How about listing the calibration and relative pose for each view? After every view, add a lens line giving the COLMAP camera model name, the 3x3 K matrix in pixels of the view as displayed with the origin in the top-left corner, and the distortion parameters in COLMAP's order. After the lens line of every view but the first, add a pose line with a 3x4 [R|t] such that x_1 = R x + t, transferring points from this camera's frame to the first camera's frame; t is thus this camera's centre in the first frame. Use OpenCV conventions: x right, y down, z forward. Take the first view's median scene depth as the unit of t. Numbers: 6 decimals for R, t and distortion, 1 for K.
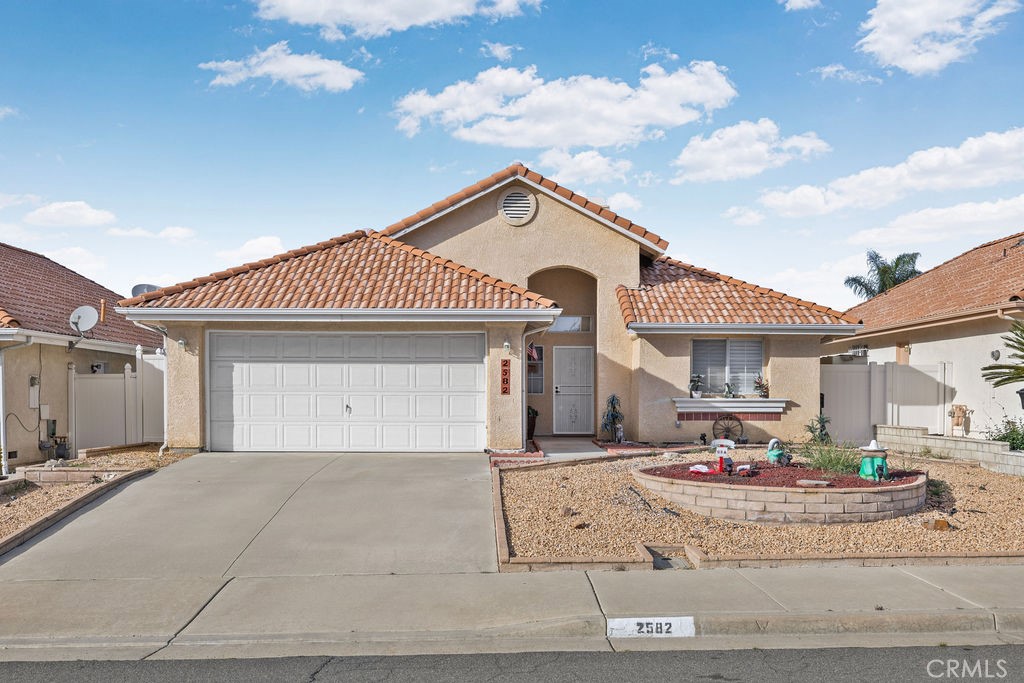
lens RADIAL K [[1012.1, 0, 511.0], [0, 1012.1, 362.6], [0, 0, 1]] dist [0.006131, 0.004477]
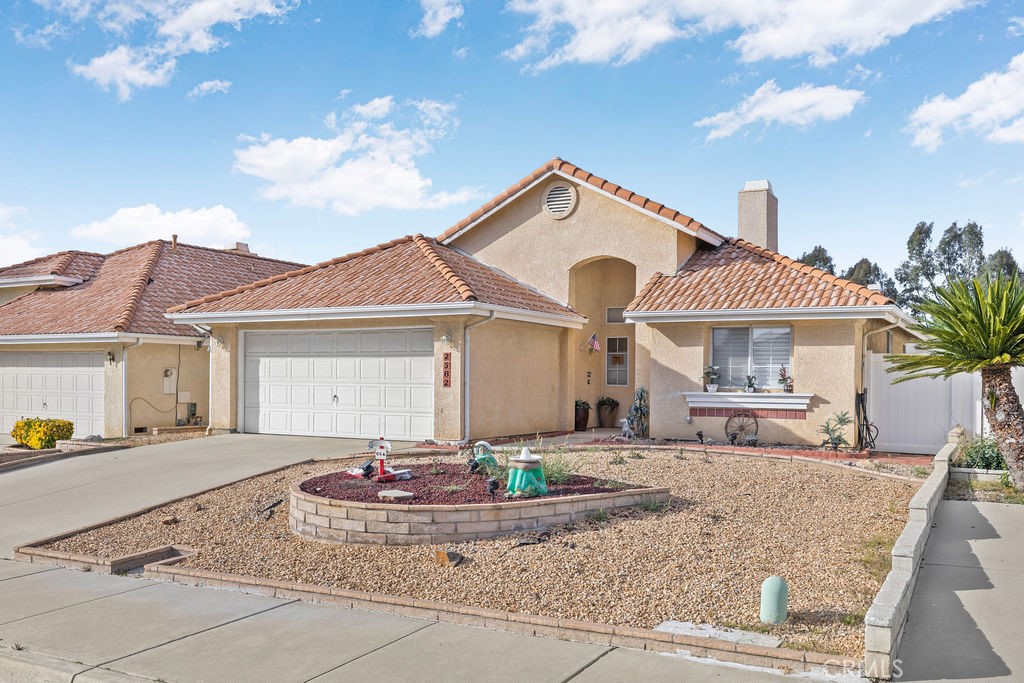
lens RADIAL K [[895.6, 0, 512.0], [0, 895.6, 341.5], [0, 0, 1]] dist [0.005195, 0.003461]
pose [[0.870699, -0.015593, -0.491569, 0.439242], [0.009624, 0.999846, -0.014670, -0.000420], [0.491722, 0.008042, 0.870715, 0.215338]]
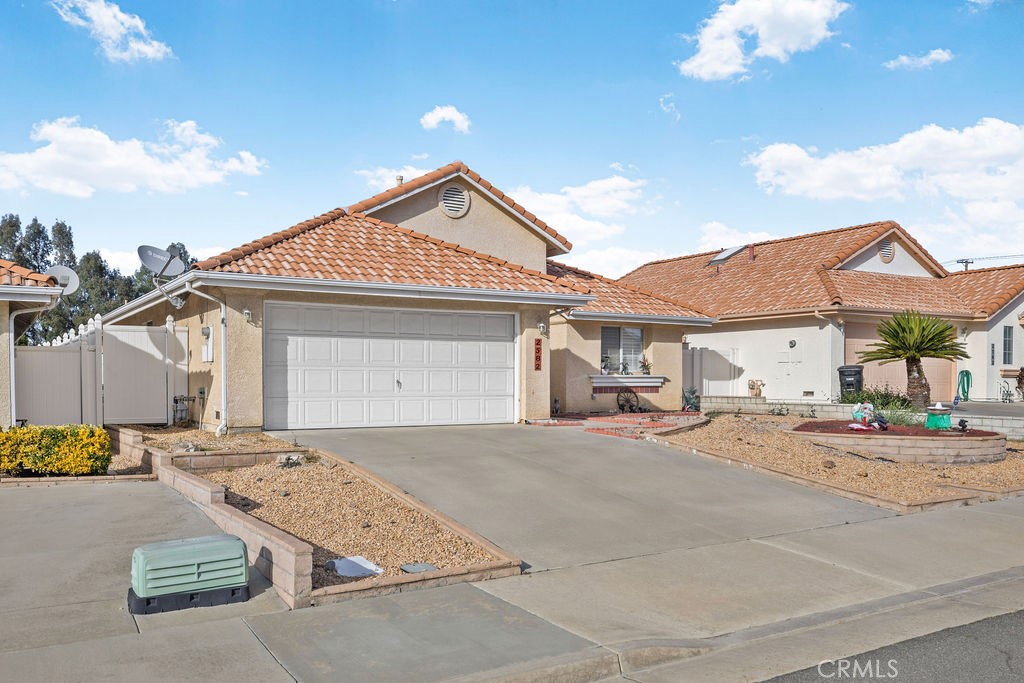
lens RADIAL K [[868.7, 0, 512.0], [0, 868.7, 341.5], [0, 0, 1]] dist [0.007937, 0.003276]
pose [[0.858367, 0.020323, 0.512634, -0.457918], [-0.015227, 0.999784, -0.014139, 0.012201], [-0.512810, 0.004331, 0.858491, 0.173833]]
